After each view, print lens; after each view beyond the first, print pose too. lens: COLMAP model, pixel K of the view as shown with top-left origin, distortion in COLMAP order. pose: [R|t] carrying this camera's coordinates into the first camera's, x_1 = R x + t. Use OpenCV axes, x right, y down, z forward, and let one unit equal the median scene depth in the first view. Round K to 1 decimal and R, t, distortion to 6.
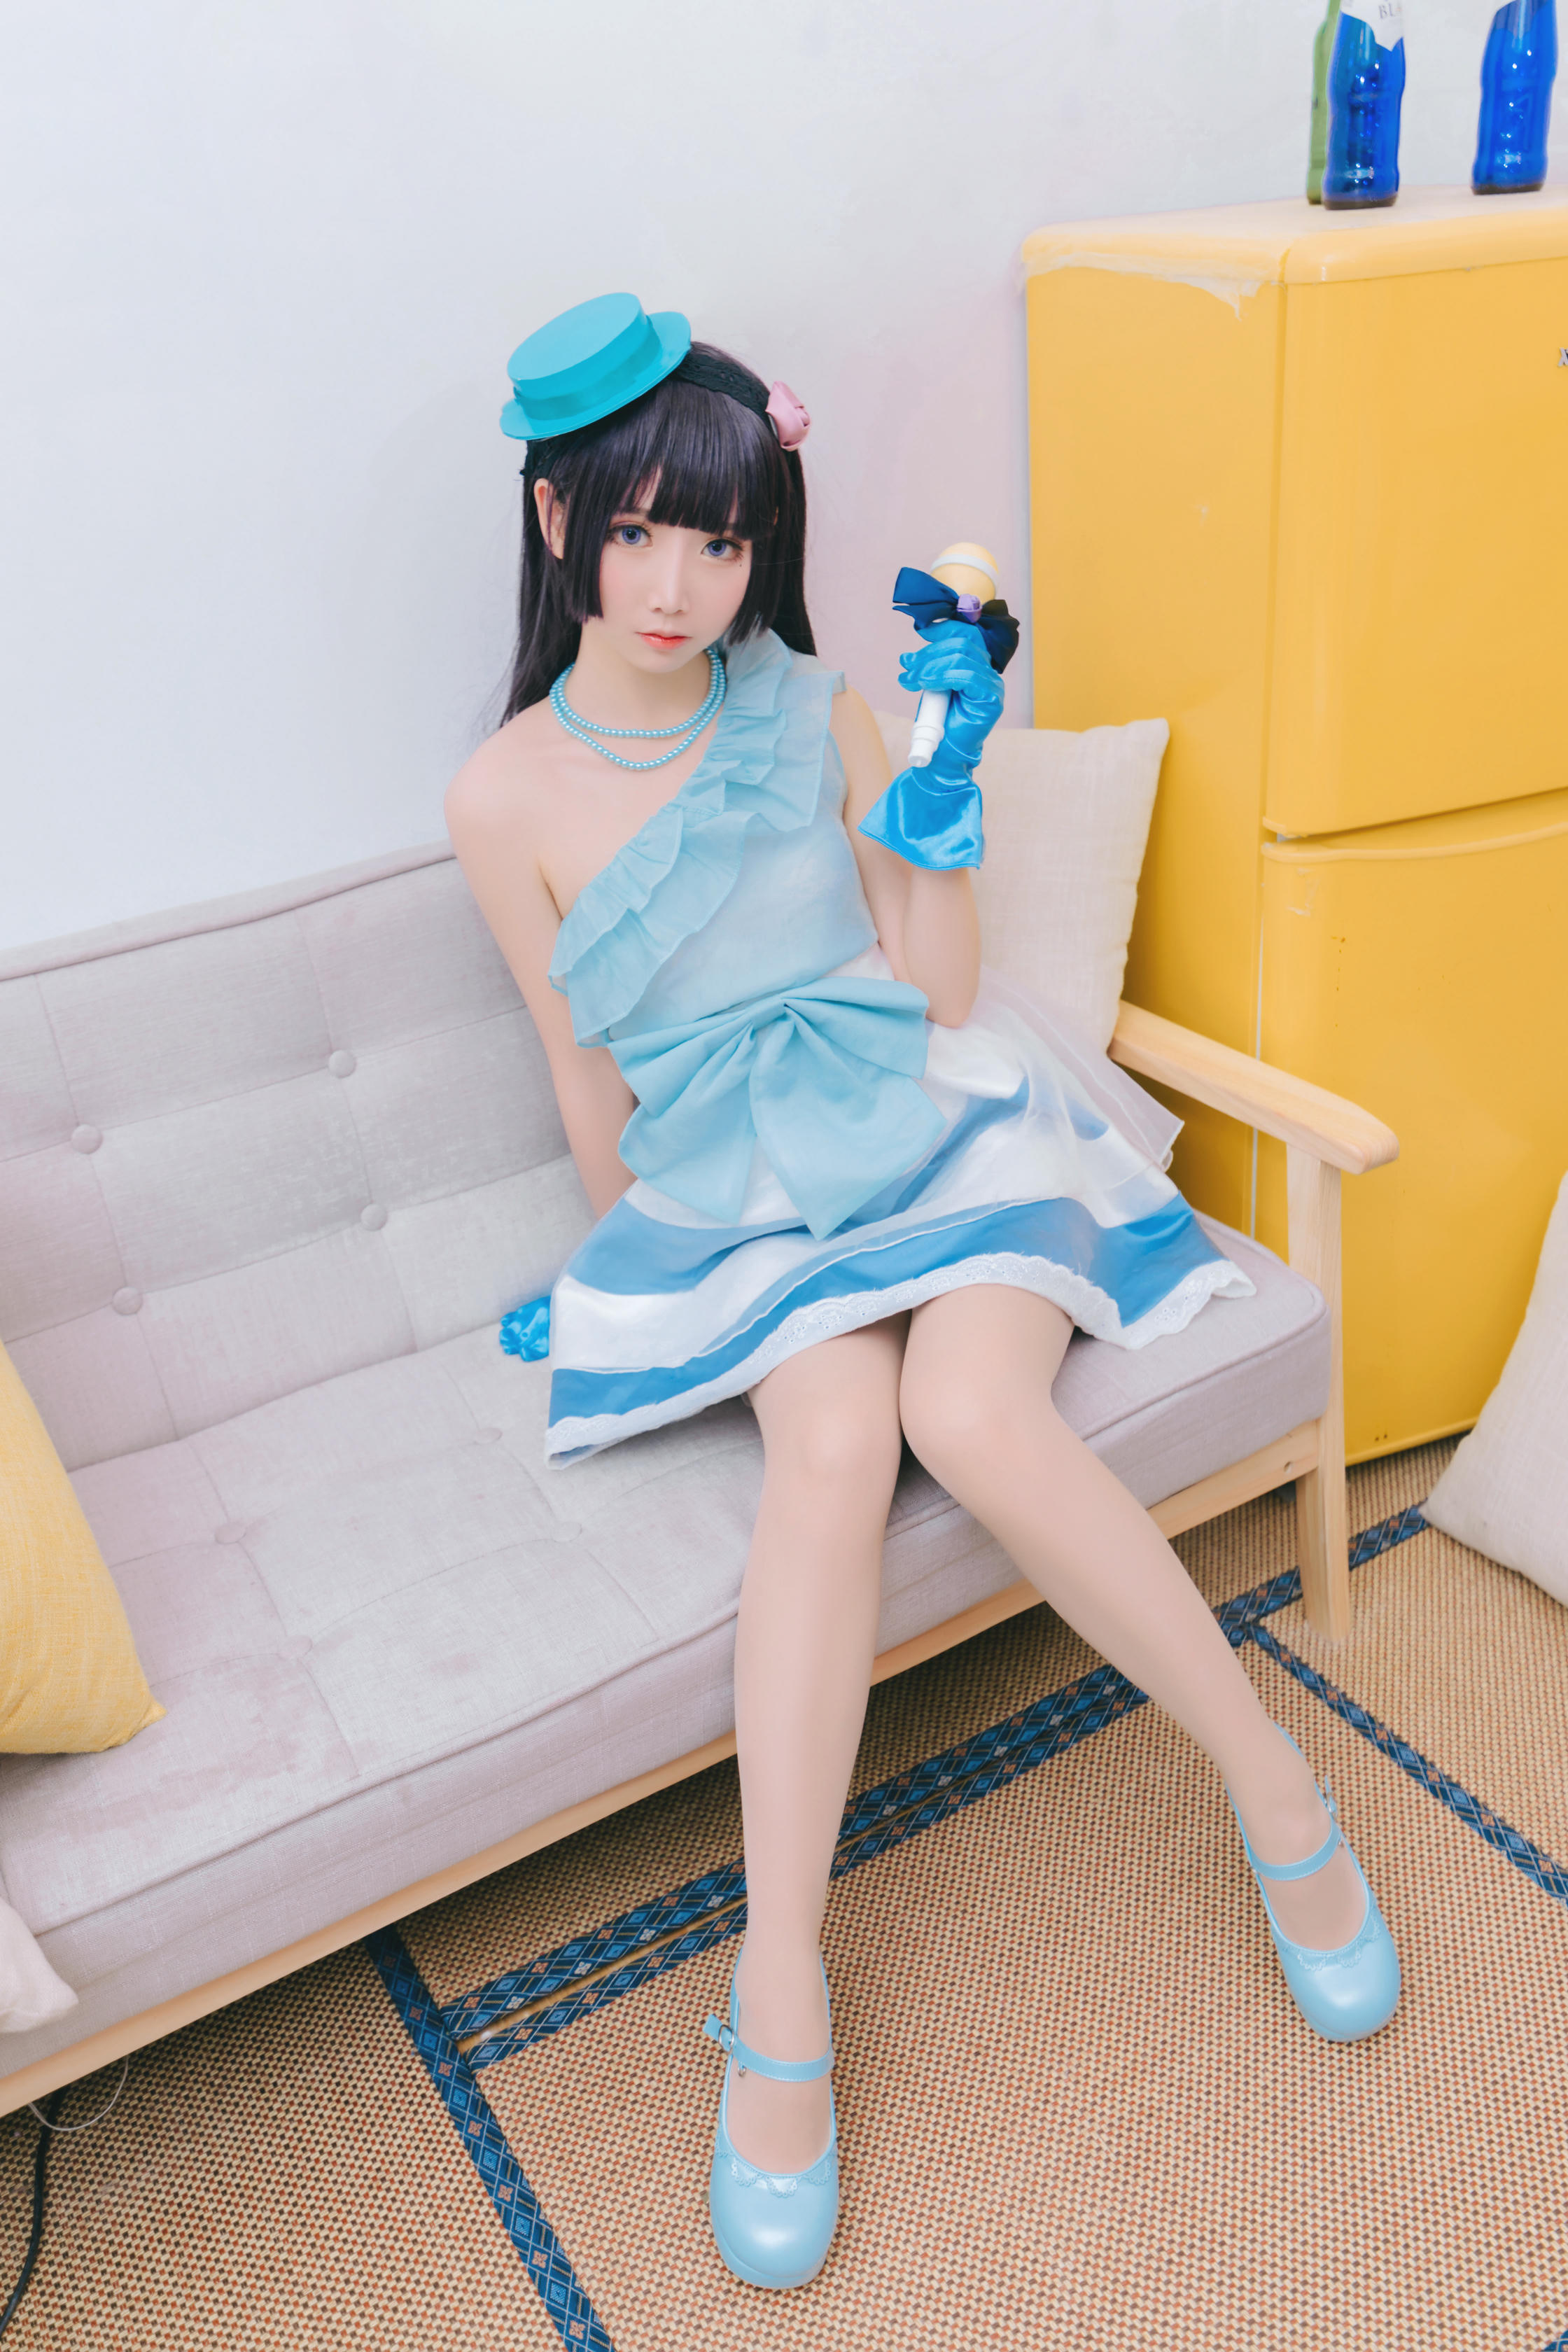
lens RADIAL K [[1914.4, 0, 799.9], [0, 1914.4, 1162.2], [0, 0, 1]] dist [-0.003157, 0.006678]
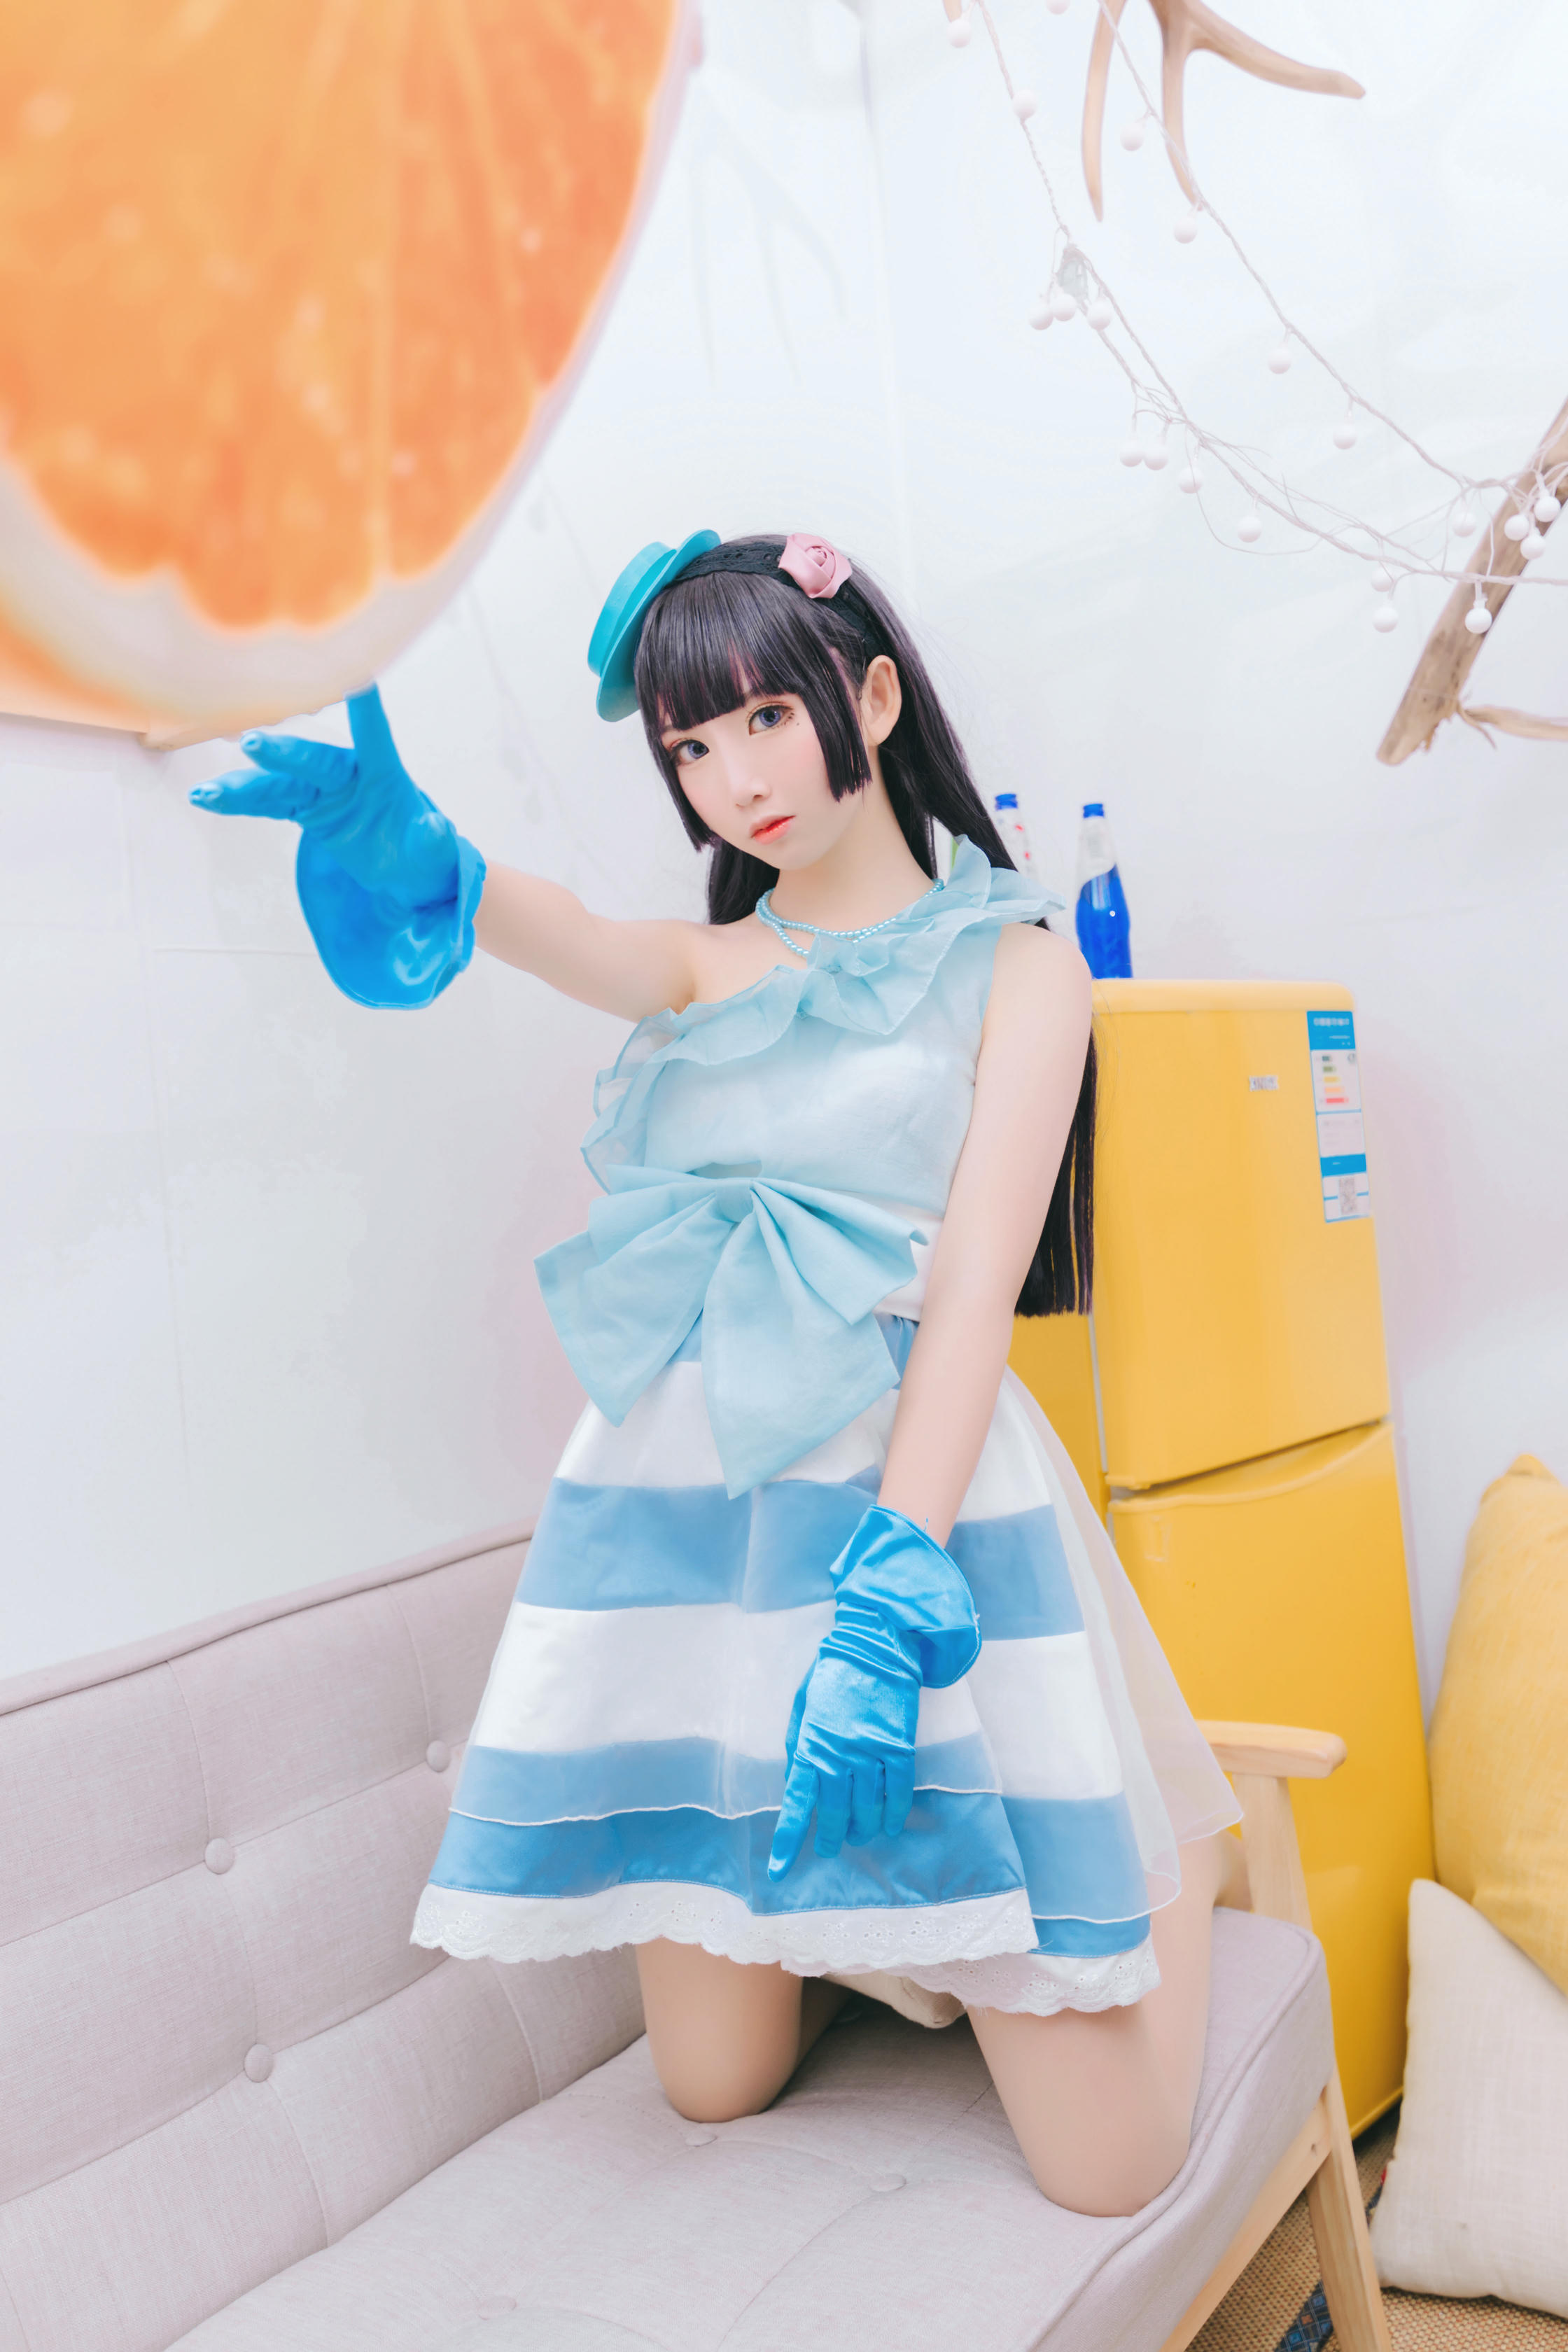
lens RADIAL K [[1914.4, 0, 799.9], [0, 1914.4, 1162.2], [0, 0, 1]] dist [-0.003157, 0.006678]
pose [[0.912557, -0.011757, 0.408781, -0.346136], [0.217629, 0.860252, -0.461091, 0.124528], [-0.346234, 0.509734, 0.787587, 0.125856]]
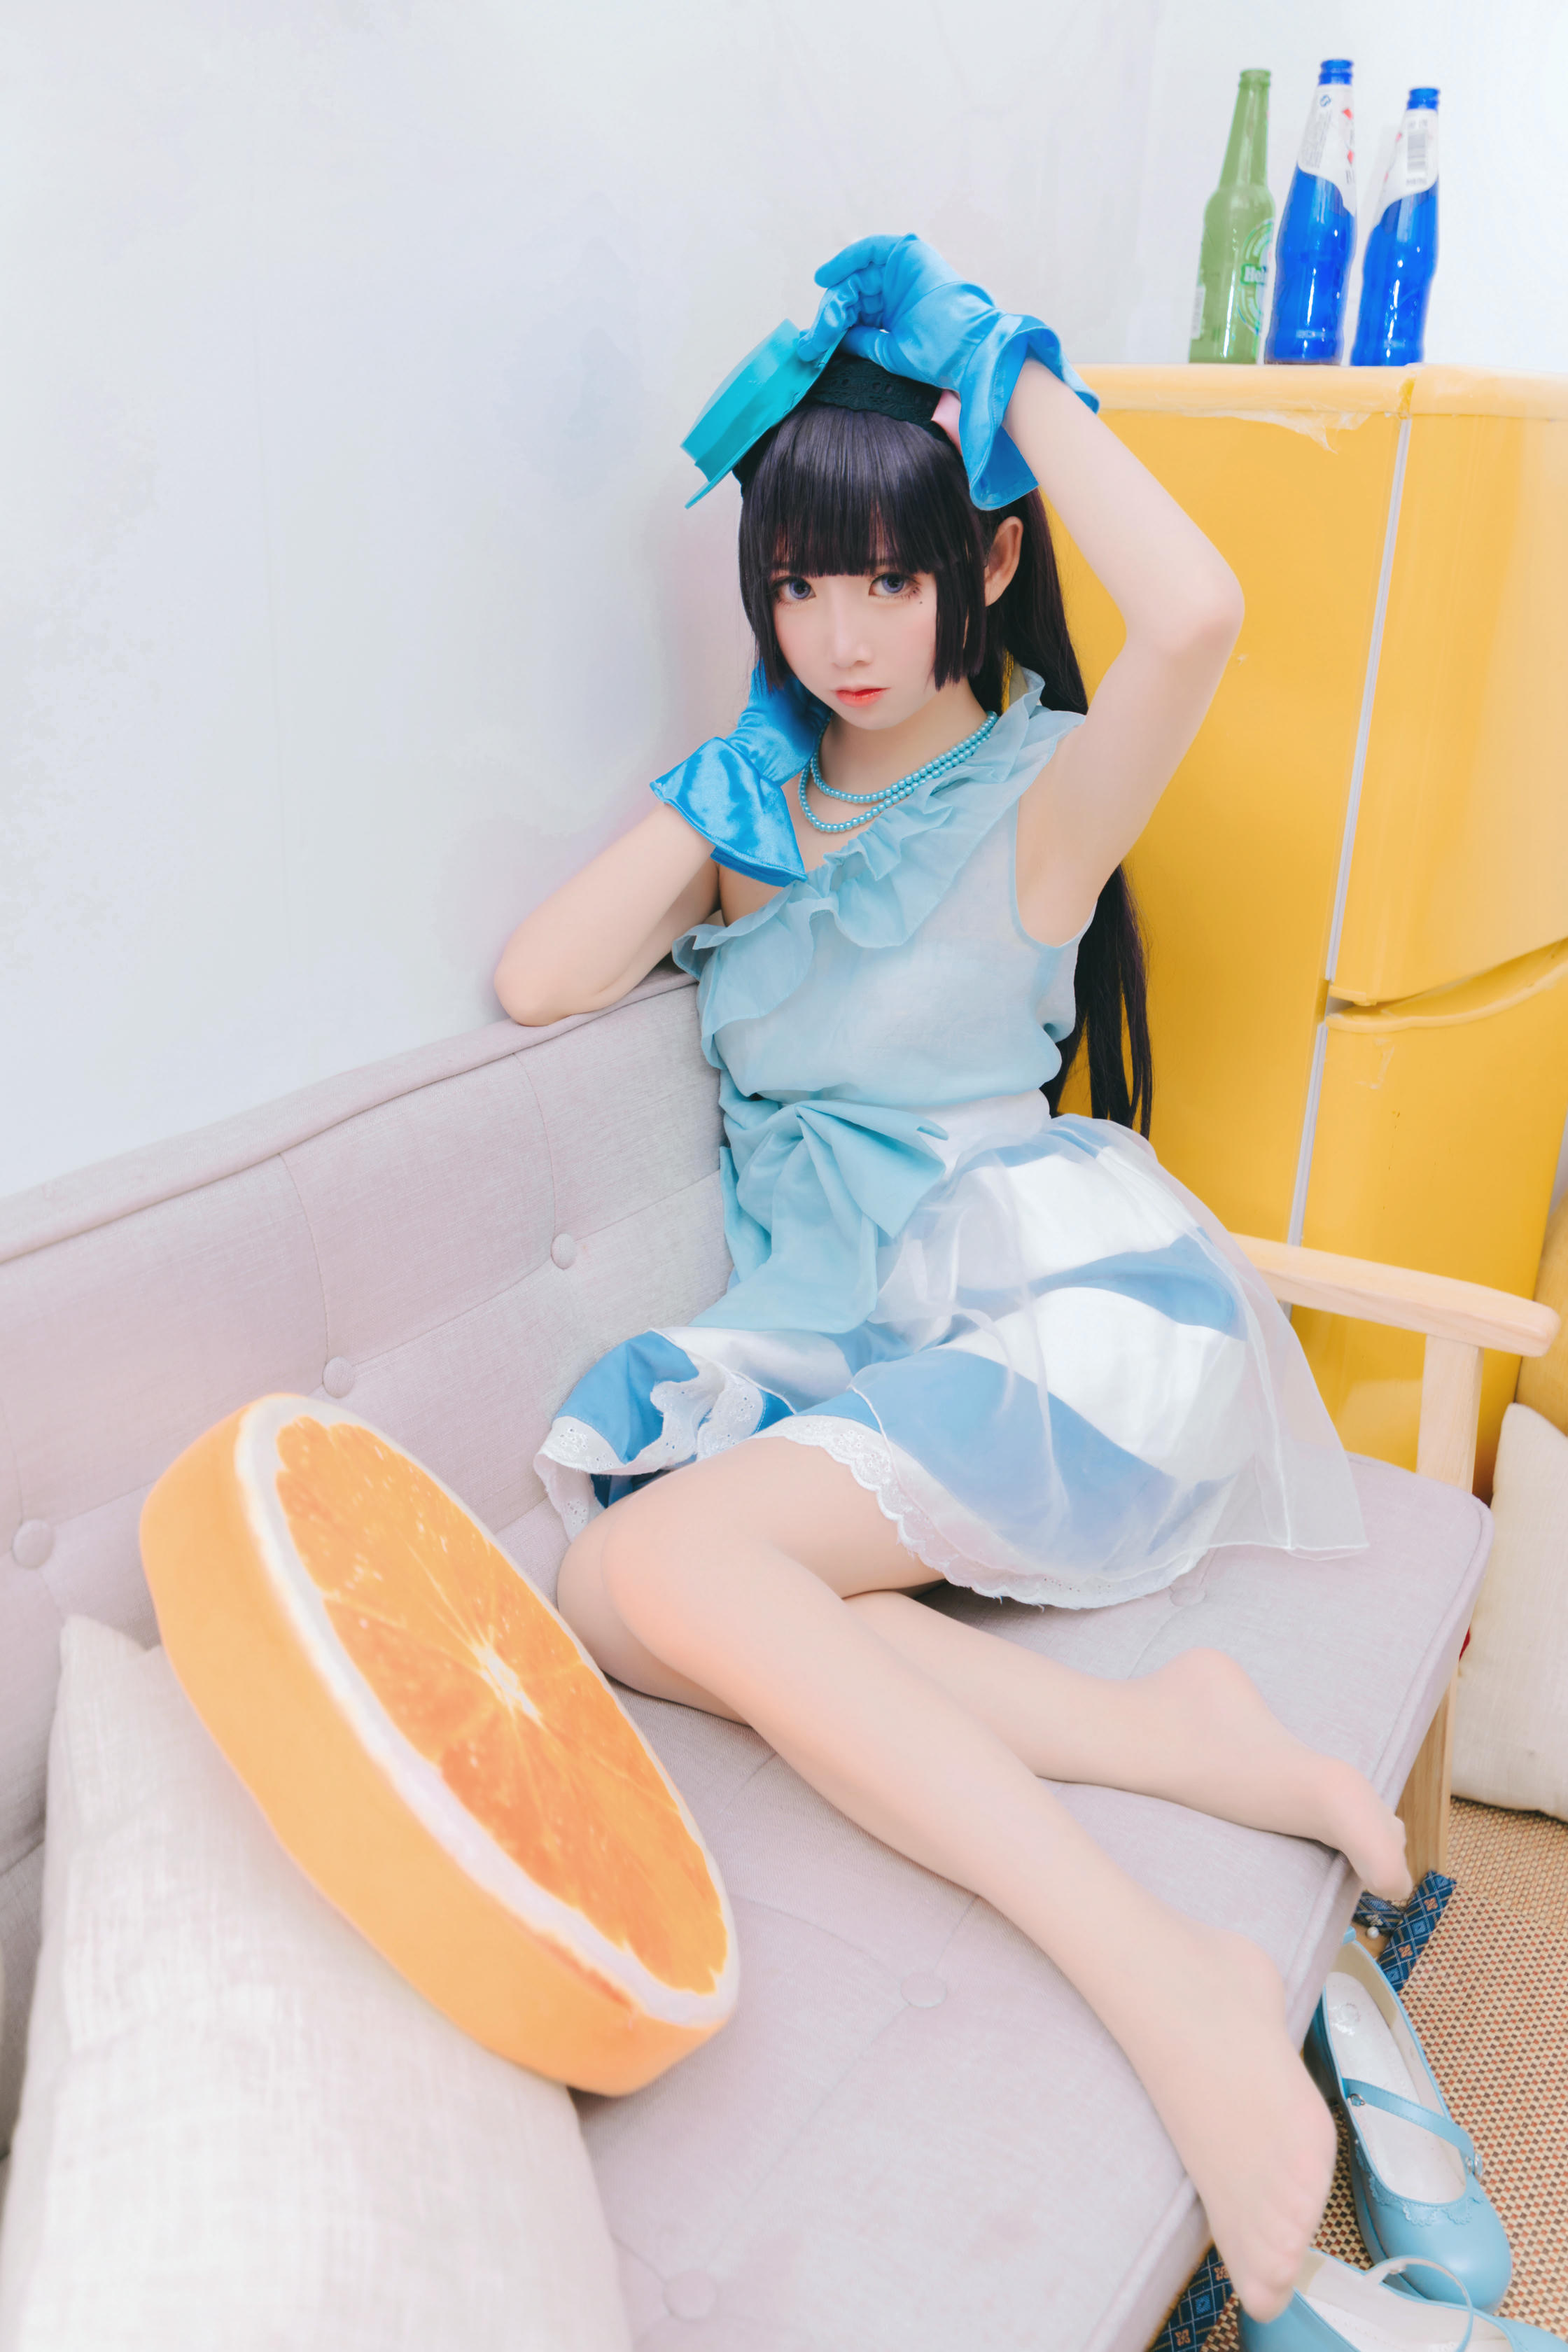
lens RADIAL K [[1914.4, 0, 799.9], [0, 1914.4, 1162.2], [0, 0, 1]] dist [-0.003157, 0.006678]
pose [[0.885196, -0.069726, 0.459963, -0.406246], [0.132878, 0.985411, -0.106344, -0.032757], [-0.445838, 0.155254, 0.881547, 0.315576]]
